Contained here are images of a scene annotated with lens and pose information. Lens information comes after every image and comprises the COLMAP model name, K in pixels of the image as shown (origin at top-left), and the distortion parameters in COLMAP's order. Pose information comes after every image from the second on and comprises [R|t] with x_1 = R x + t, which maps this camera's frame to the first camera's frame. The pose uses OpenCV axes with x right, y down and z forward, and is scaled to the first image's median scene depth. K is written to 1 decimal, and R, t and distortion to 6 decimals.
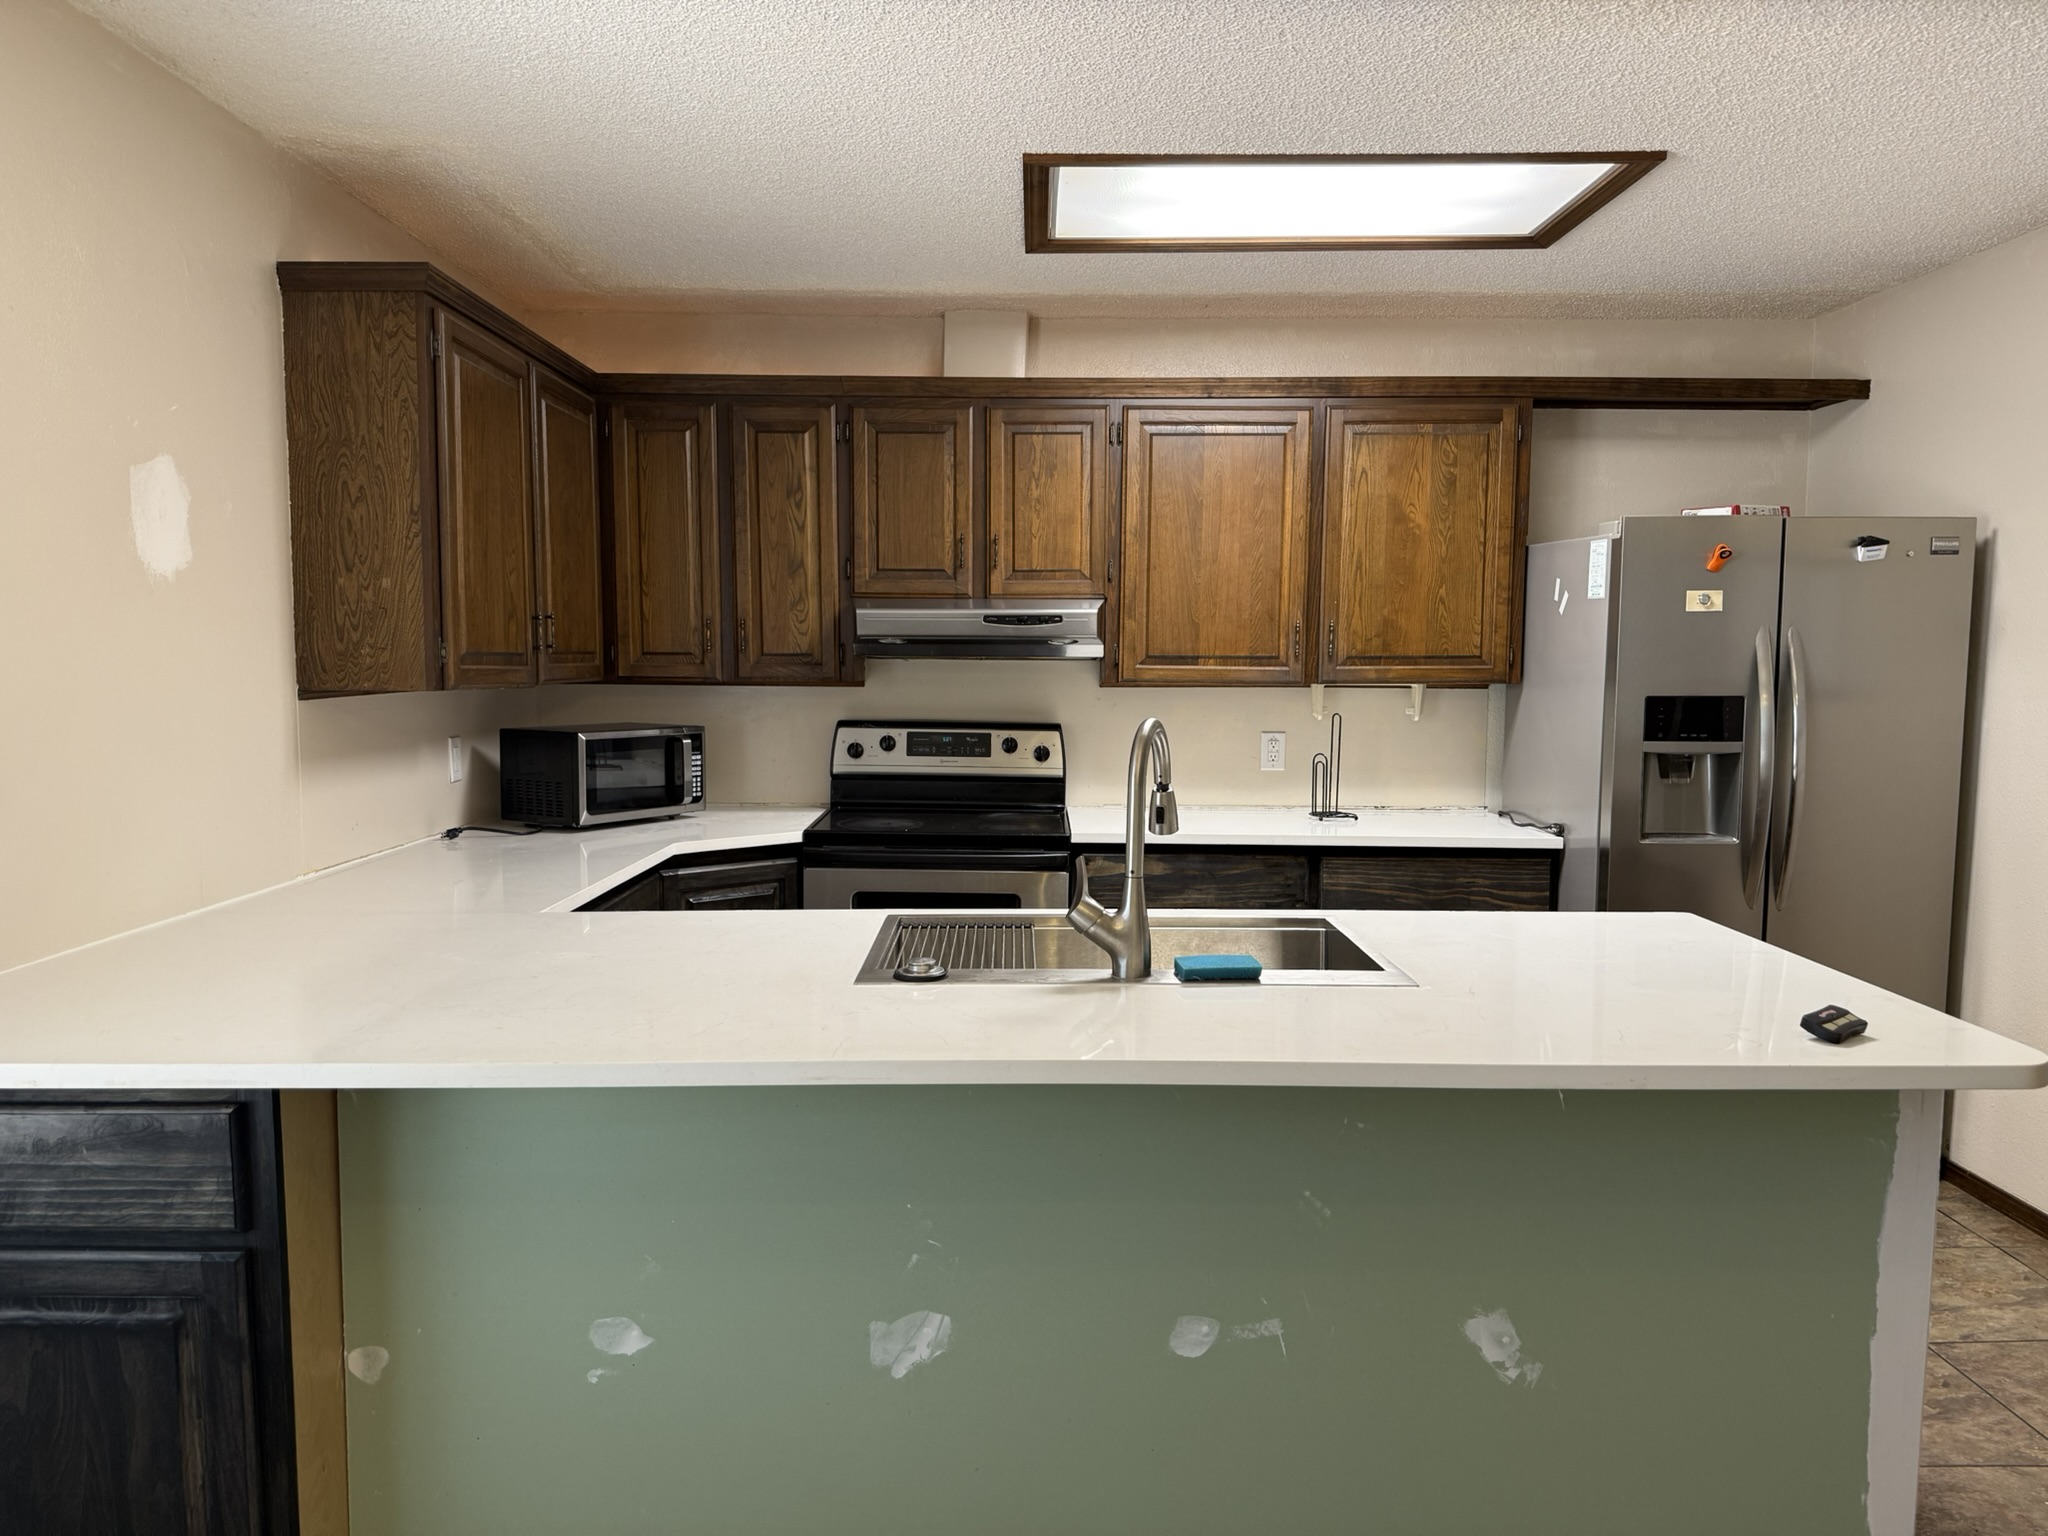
lens RADIAL K [[1436.0, 0, 1028.6], [0, 1436.0, 775.5], [0, 0, 1]] dist [0.114600, -0.177180]
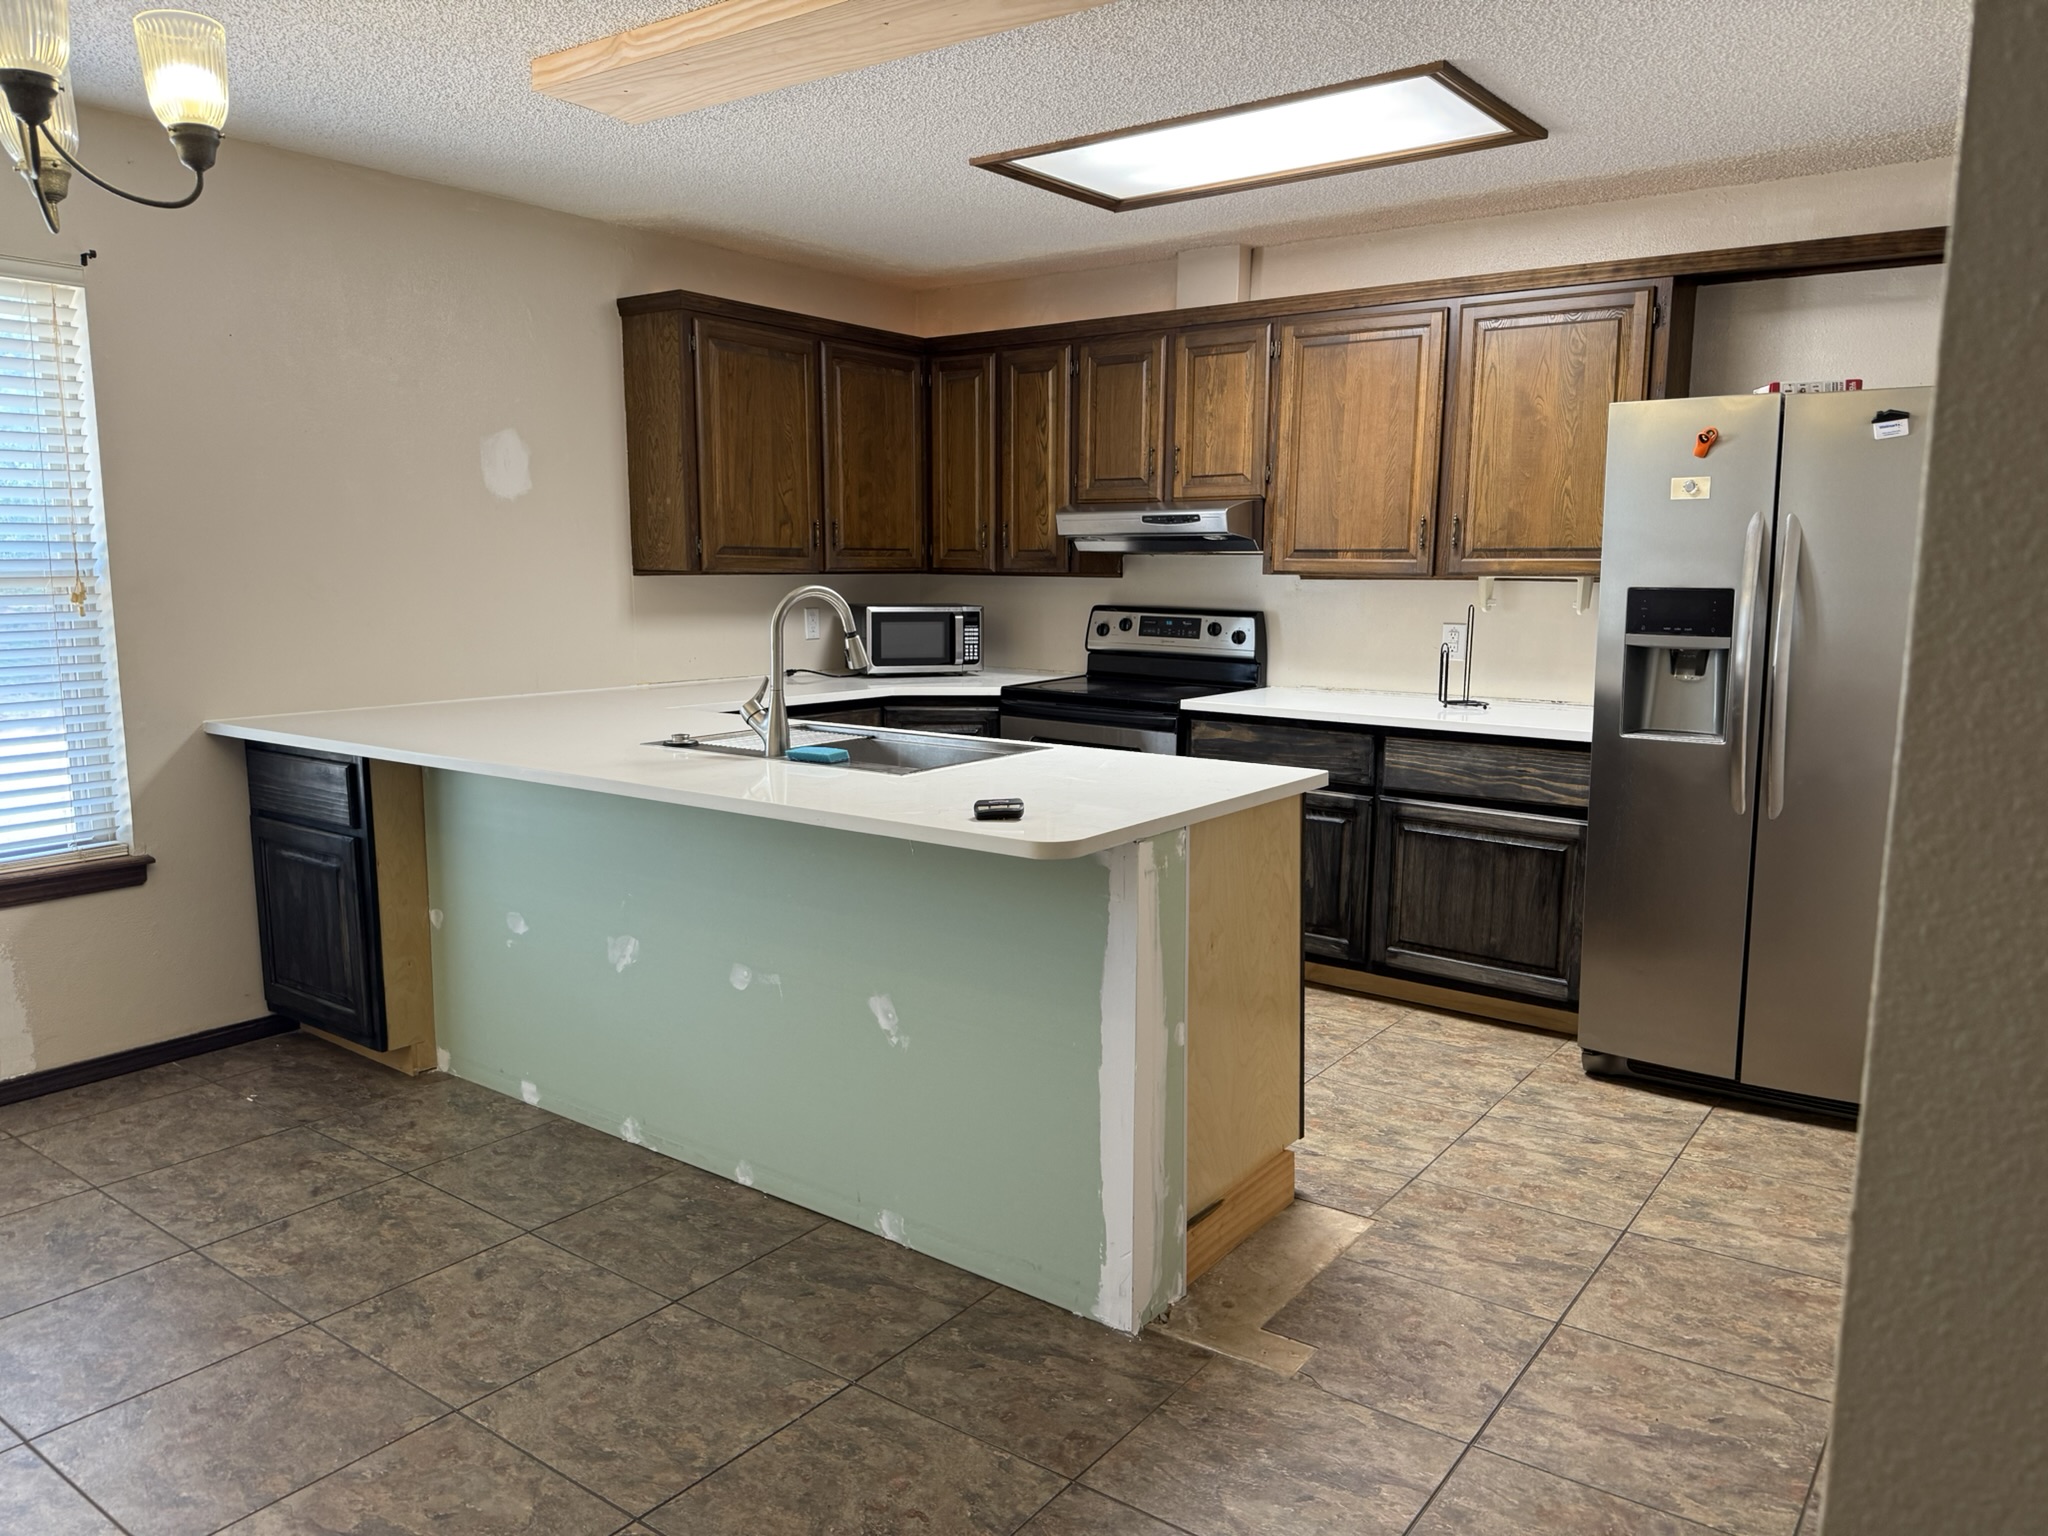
lens RADIAL K [[1436.0, 0, 1028.6], [0, 1436.0, 775.5], [0, 0, 1]] dist [0.114600, -0.177180]
pose [[0.803755, 0.089875, -0.588133, 0.597529], [-0.053150, 0.995419, 0.079478, 0.013134], [0.592582, -0.032622, 0.804849, -0.030406]]
